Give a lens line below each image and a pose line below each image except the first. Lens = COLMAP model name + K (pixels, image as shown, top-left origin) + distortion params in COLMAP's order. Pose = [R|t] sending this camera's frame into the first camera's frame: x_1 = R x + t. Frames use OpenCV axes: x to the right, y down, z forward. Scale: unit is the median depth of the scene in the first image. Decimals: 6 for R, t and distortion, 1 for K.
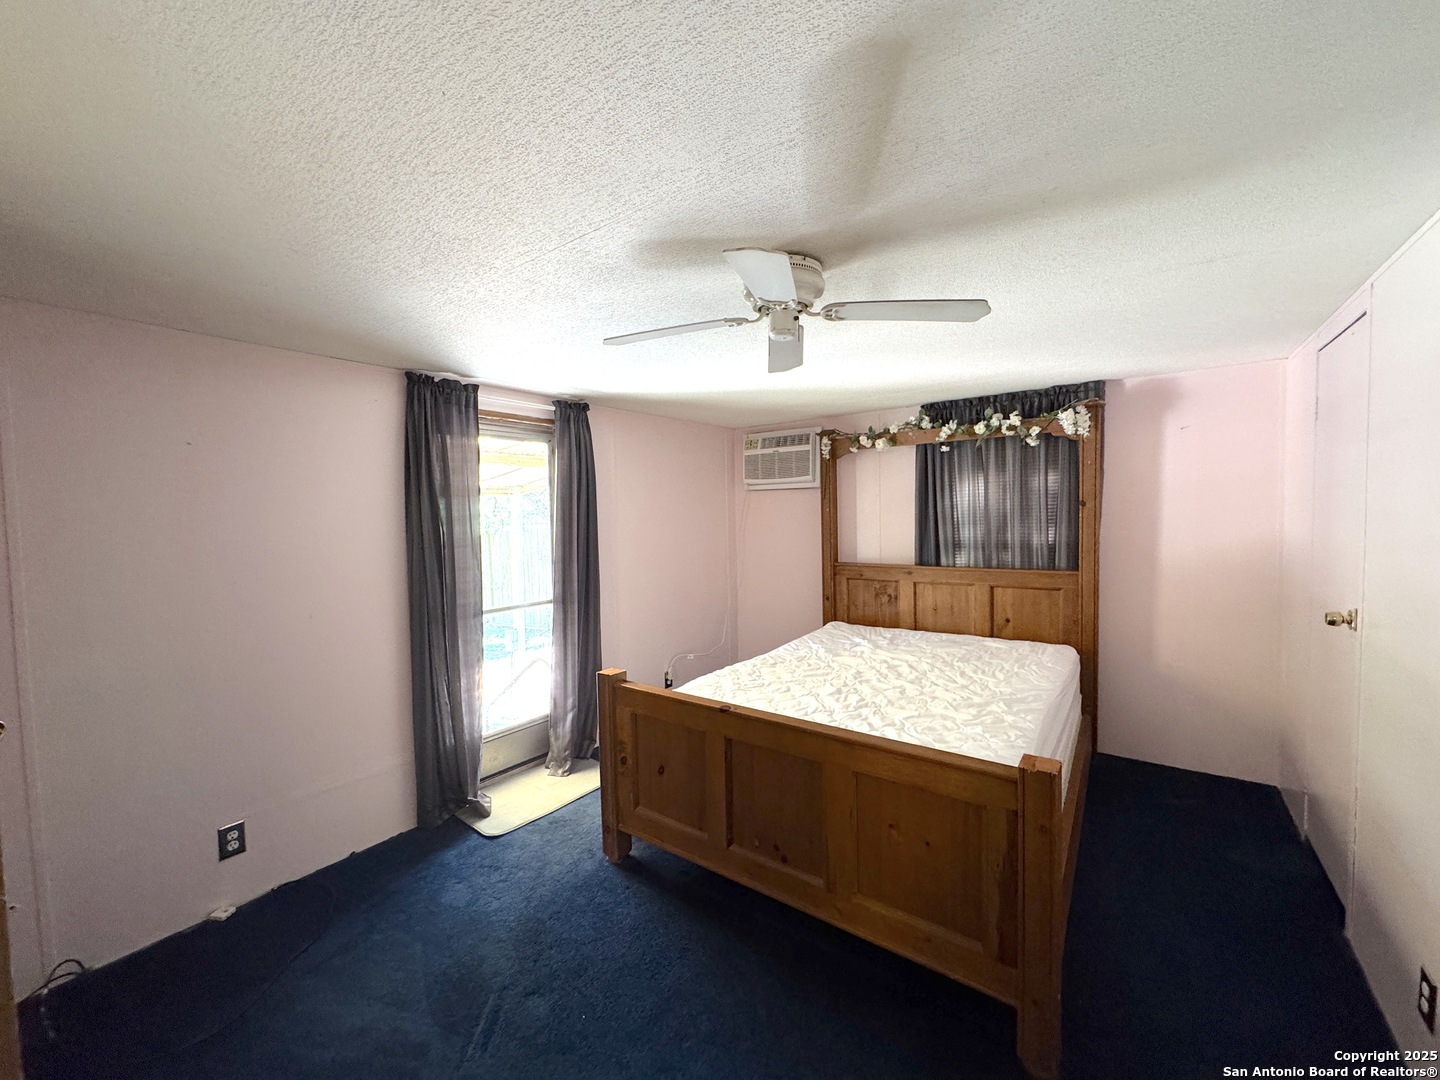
lens RADIAL K [[573.5, 0, 714.6], [0, 573.5, 540.0], [0, 0, 1]] dist [-0.002056, 0.000560]
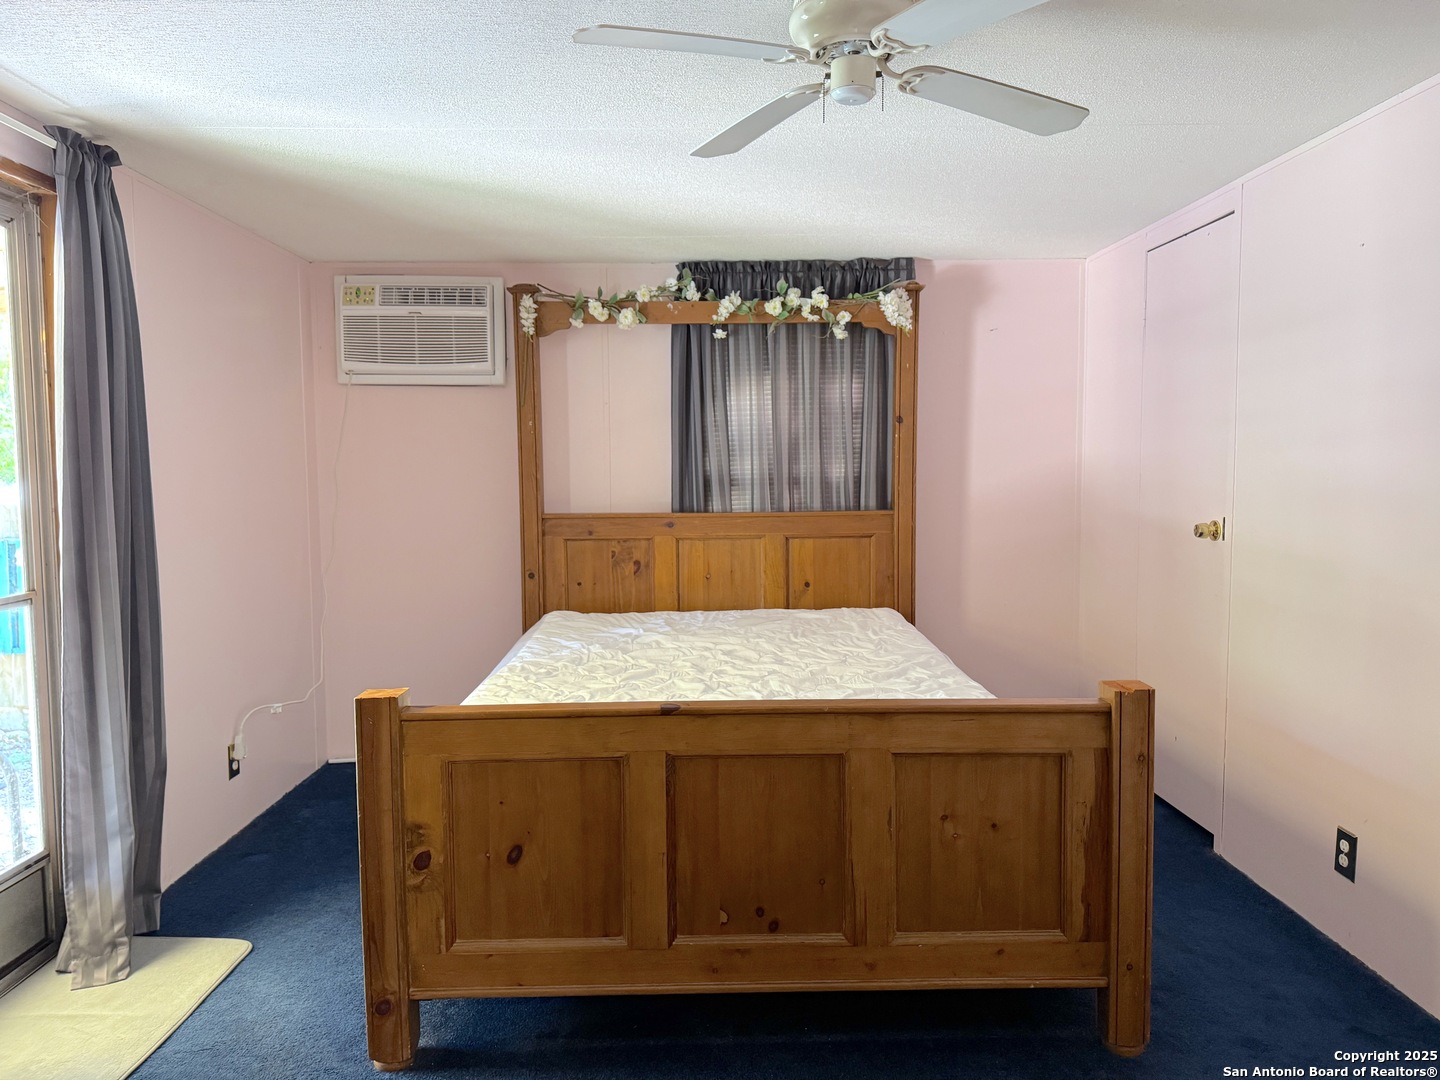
lens RADIAL K [[1006.6, 0, 729.0], [0, 1006.6, 545.0], [0, 0, 1]] dist [0.069940, -0.078062]
pose [[0.788603, -0.032590, 0.614039, -0.333568], [0.018802, 0.999406, 0.028896, 0.054434], [-0.614616, -0.011242, 0.788746, 0.077825]]
